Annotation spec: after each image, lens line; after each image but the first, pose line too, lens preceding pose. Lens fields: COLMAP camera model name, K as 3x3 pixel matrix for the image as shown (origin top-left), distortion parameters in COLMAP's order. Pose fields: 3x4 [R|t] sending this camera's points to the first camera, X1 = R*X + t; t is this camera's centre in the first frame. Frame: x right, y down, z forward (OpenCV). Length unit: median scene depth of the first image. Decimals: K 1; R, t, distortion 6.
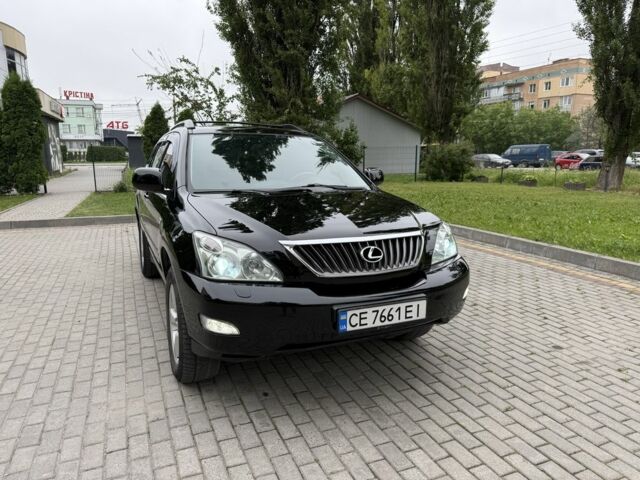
lens RADIAL K [[444.6, 0, 320.0], [0, 444.6, 240.0], [0, 0, 1]] dist [0.025904, -0.041469]
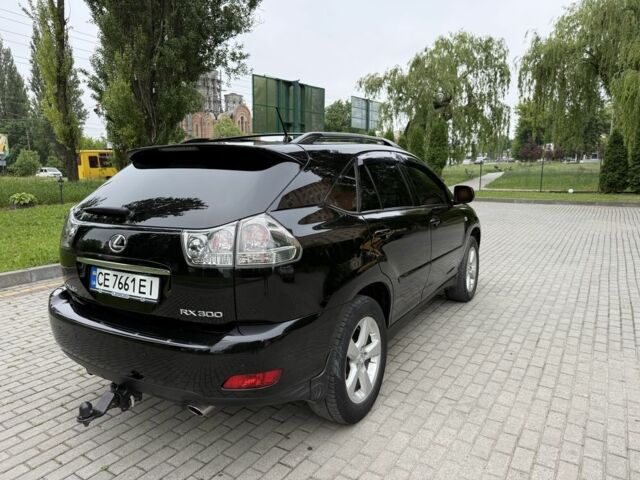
lens RADIAL K [[449.2, 0, 318.2], [0, 449.2, 239.9], [0, 0, 1]] dist [0.035617, -0.045702]
pose [[-0.550981, -0.126878, 0.824816, -0.231496], [0.162066, 0.953289, 0.254901, -0.076045], [-0.818629, 0.274120, -0.504682, 0.378075]]
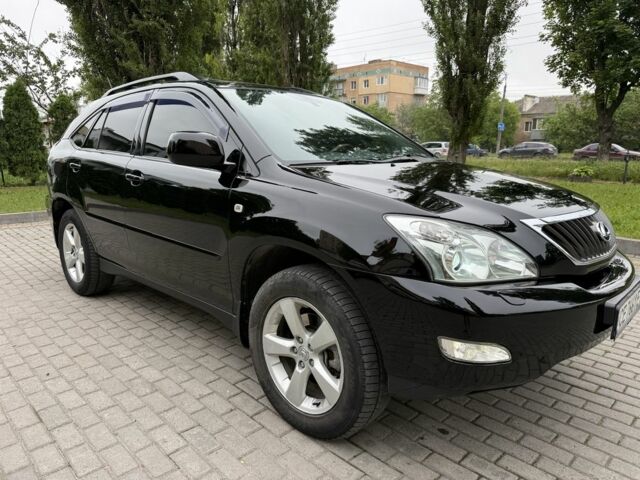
lens RADIAL K [[446.9, 0, 317.3], [0, 446.9, 238.9], [0, 0, 1]] dist [0.010411, -0.020019]
pose [[0.934288, -0.068604, 0.349855, -0.084485], [0.063411, 0.997641, 0.026290, -0.000995], [-0.350833, -0.002378, 0.936435, 0.056684]]
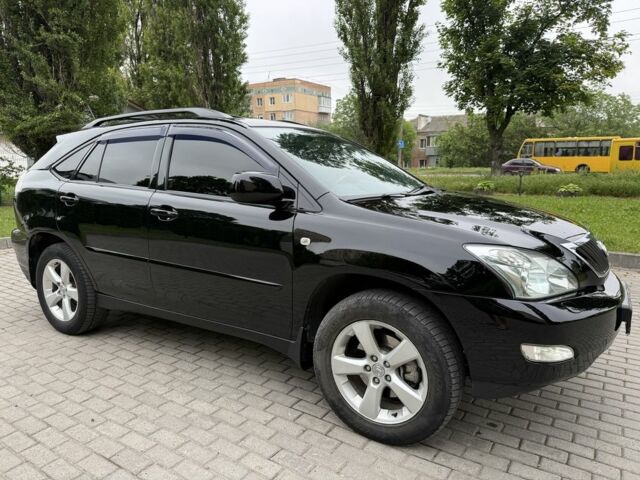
lens RADIAL K [[444.6, 0, 320.0], [0, 444.6, 240.0], [0, 0, 1]] dist [0.025904, -0.041469]
pose [[0.838158, -0.095889, 0.536932, -0.126702], [0.105030, 0.994376, 0.013629, -0.009054], [-0.535219, 0.044971, 0.843515, 0.064622]]
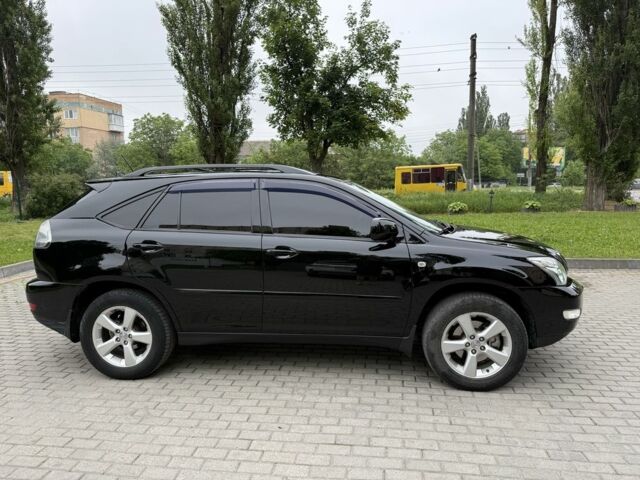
lens RADIAL K [[440.7, 0, 320.0], [0, 440.7, 240.0], [0, 0, 1]] dist [0.080983, -0.124164]
pose [[0.521512, -0.113974, 0.845598, -0.239363], [0.169147, 0.985180, 0.028468, -0.030030], [-0.836310, 0.128184, 0.533061, 0.109617]]
